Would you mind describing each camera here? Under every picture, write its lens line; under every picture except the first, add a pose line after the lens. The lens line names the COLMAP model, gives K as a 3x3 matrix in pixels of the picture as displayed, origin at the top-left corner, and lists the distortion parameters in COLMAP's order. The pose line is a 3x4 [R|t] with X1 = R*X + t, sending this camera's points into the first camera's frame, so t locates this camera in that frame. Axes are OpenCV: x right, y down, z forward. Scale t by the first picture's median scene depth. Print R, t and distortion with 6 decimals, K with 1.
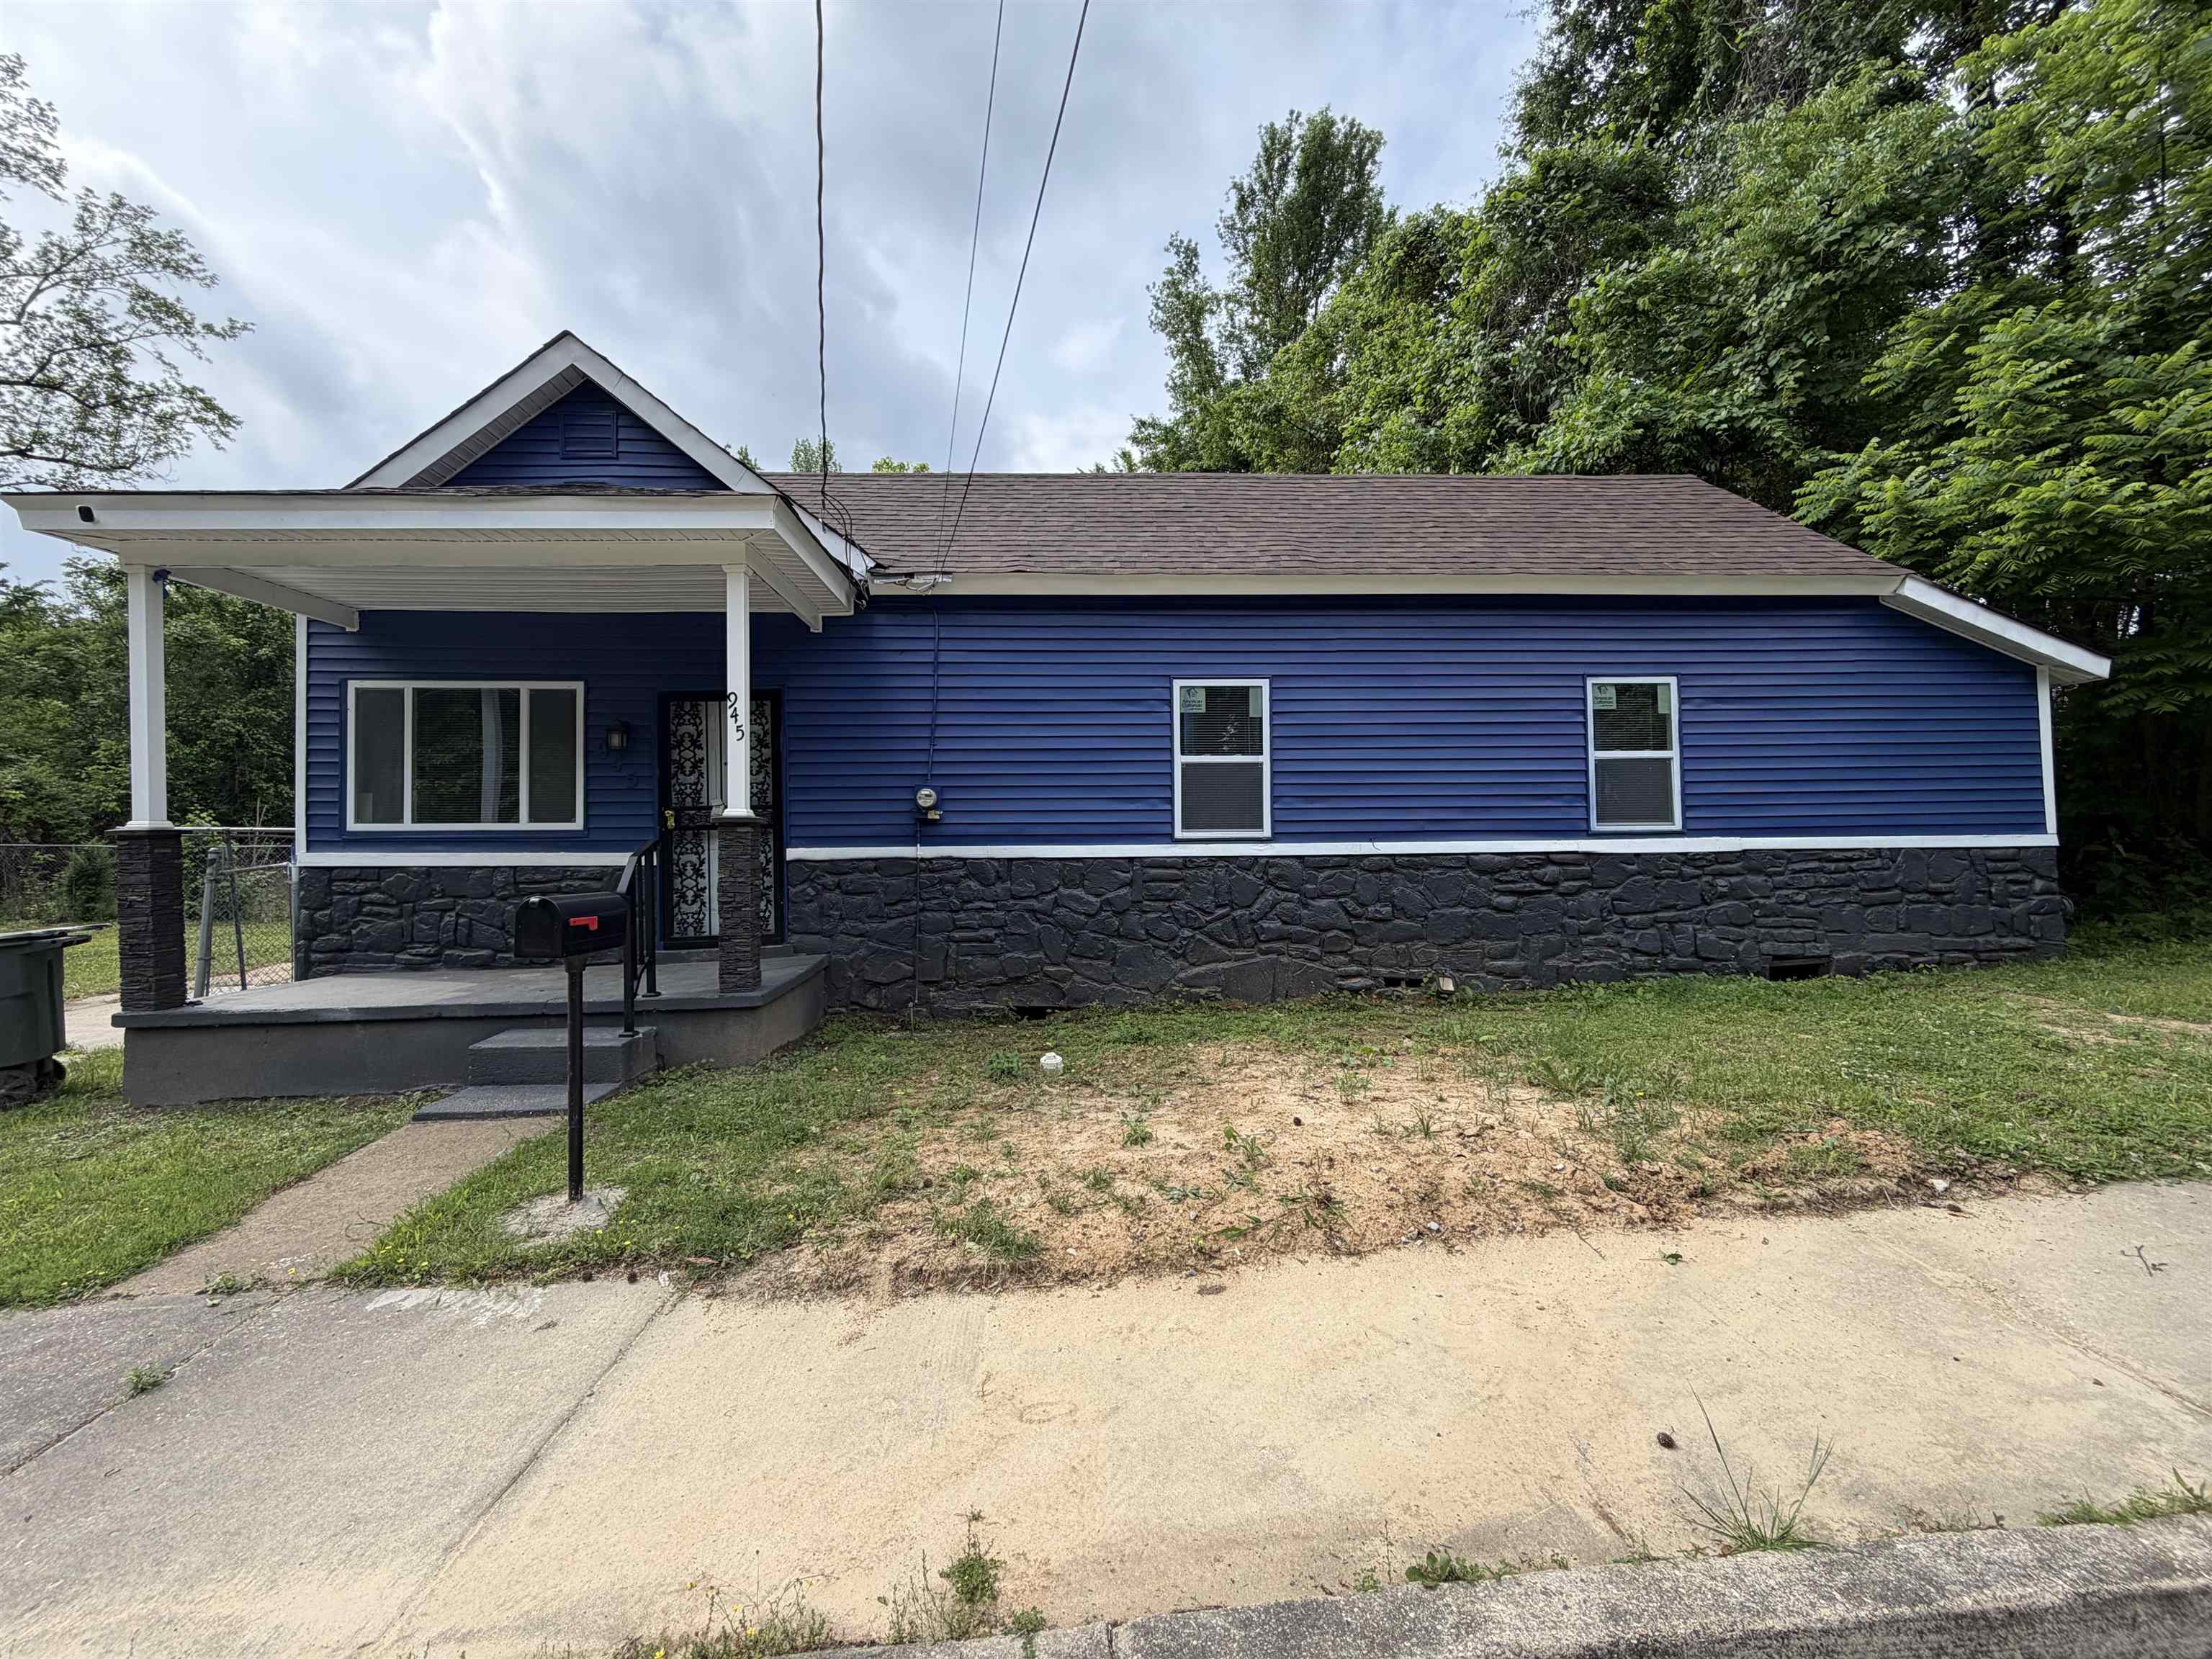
lens RADIAL K [[887.8, 0, 1099.8], [0, 887.8, 829.8], [0, 0, 1]] dist [0.000033, 0.000542]
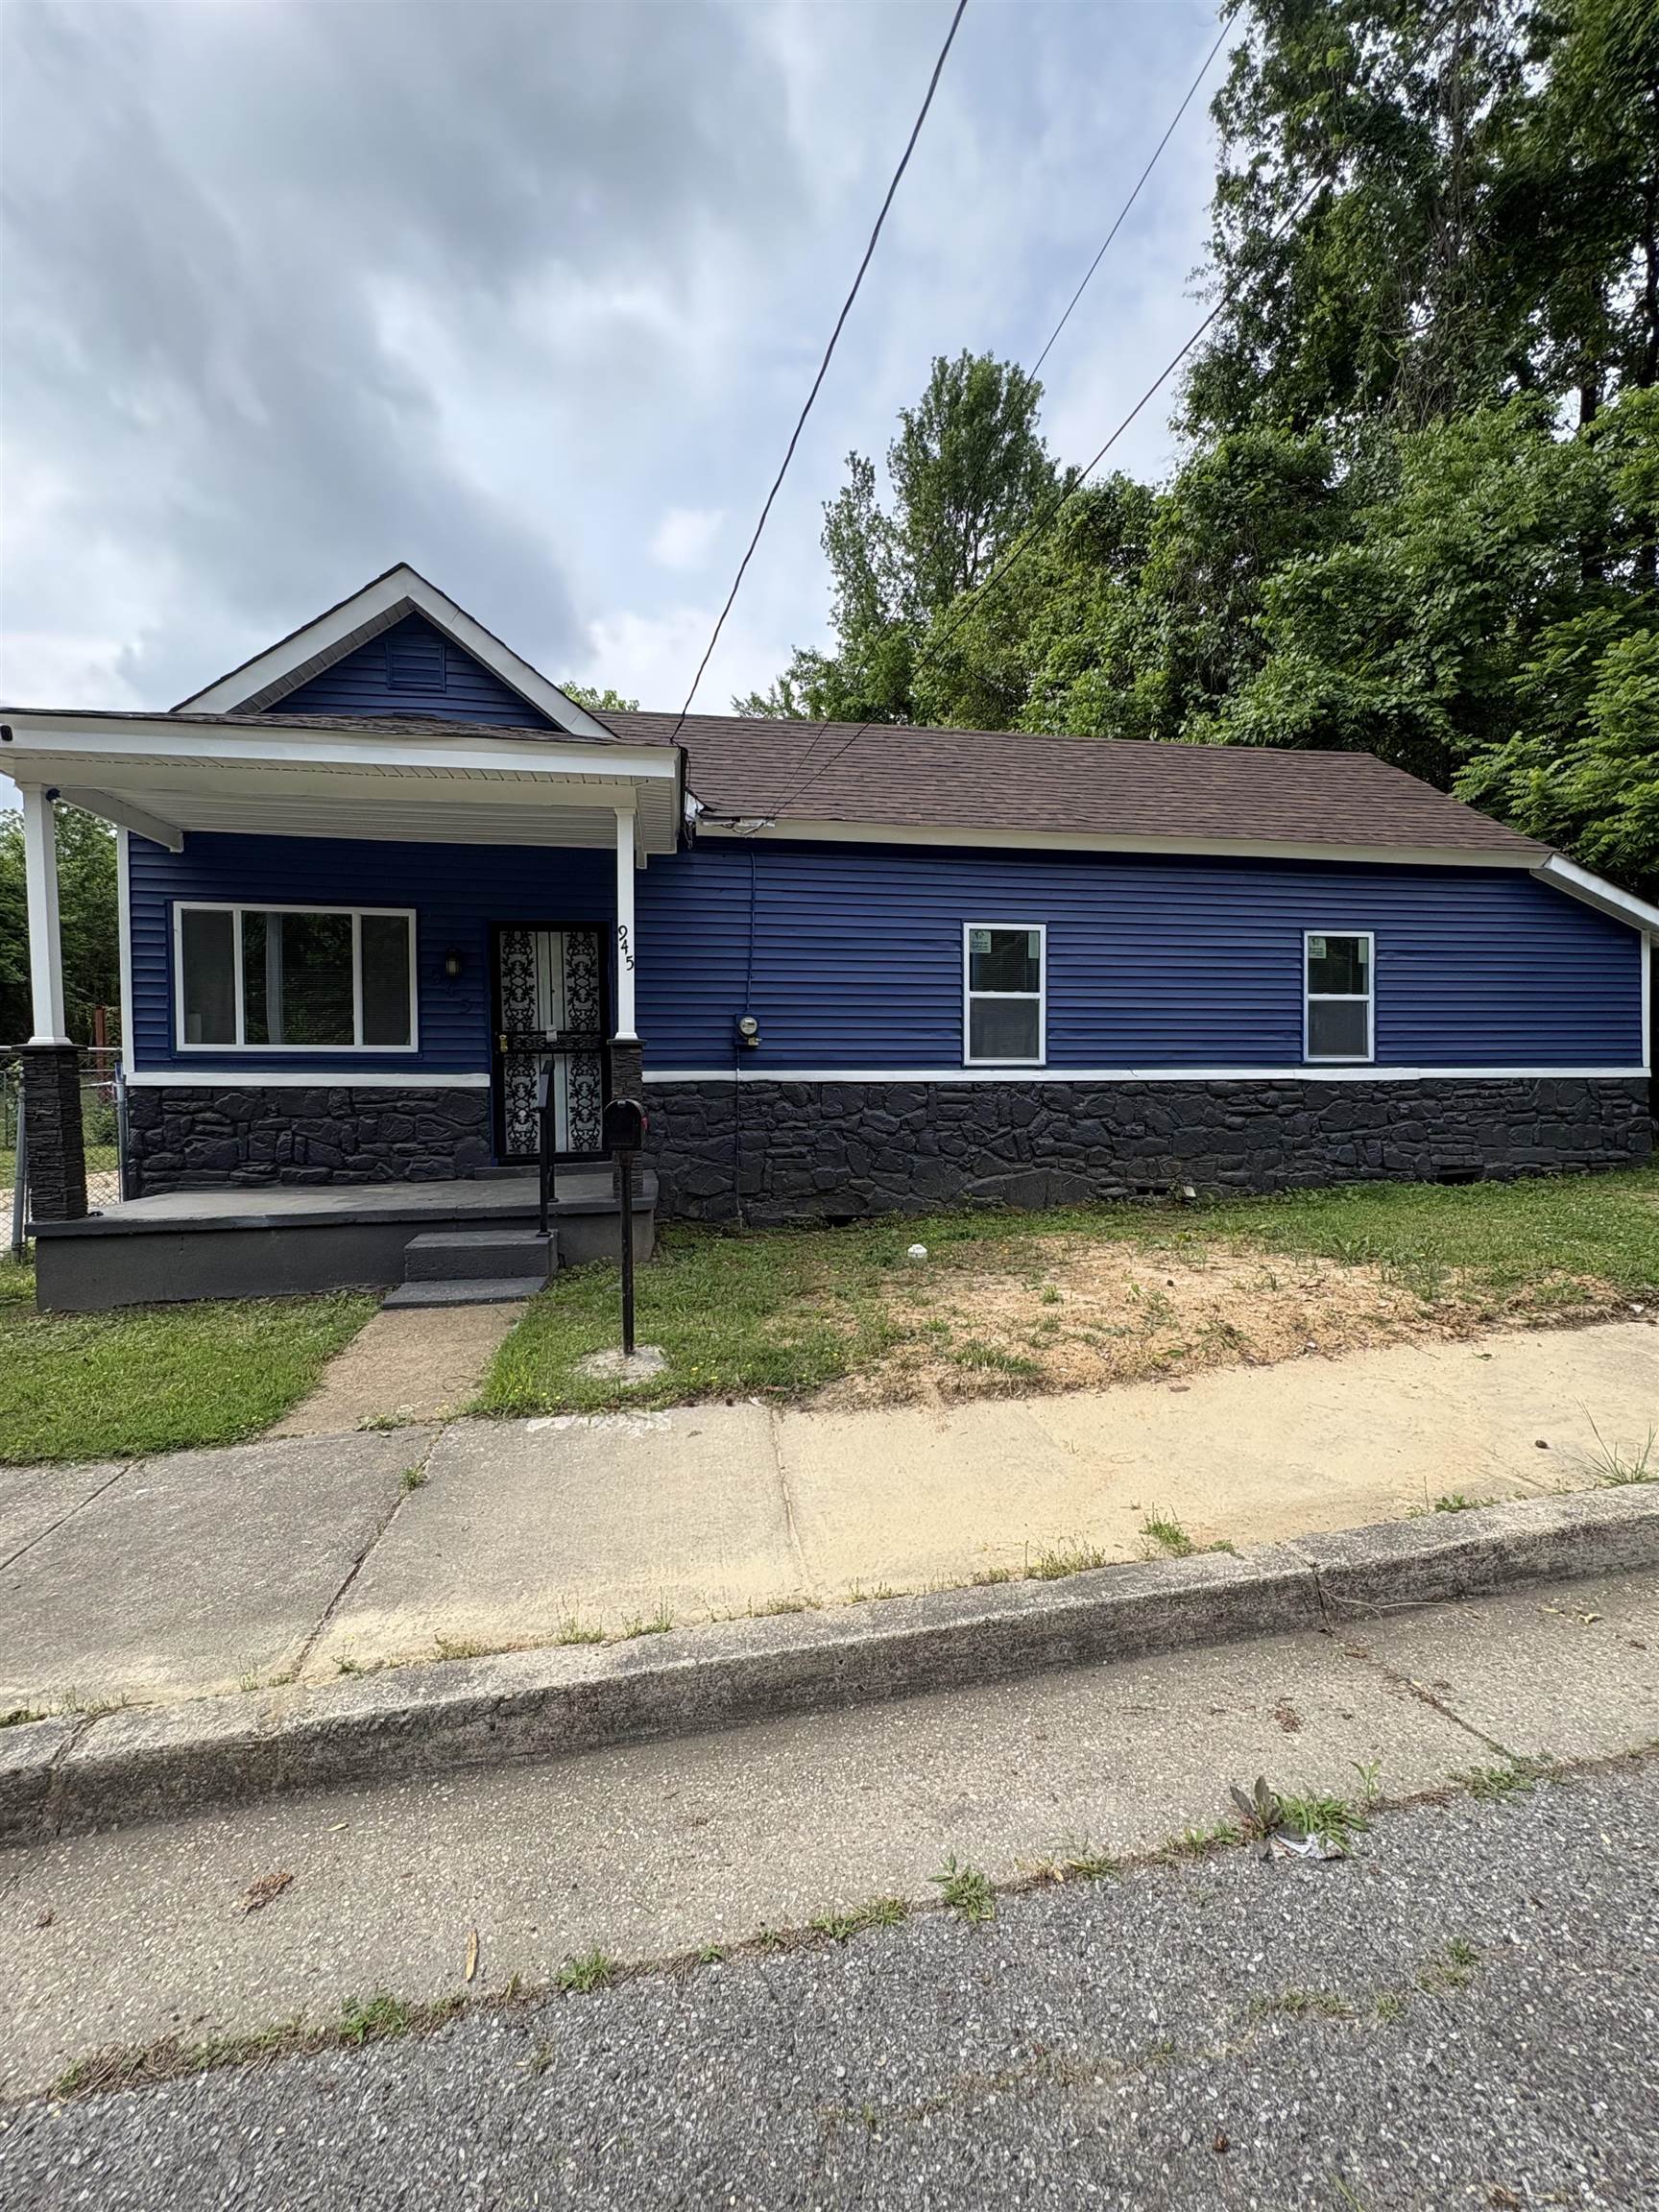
lens RADIAL K [[885.9, 0, 840.2], [0, 885.9, 1105.0], [0, 0, 1]] dist [0.001790, -0.000079]
pose [[0.992110, 0.002055, 0.125352, -0.215544], [-0.007544, 0.999032, 0.043333, 0.012681], [-0.125142, -0.043937, 0.991166, -0.097025]]
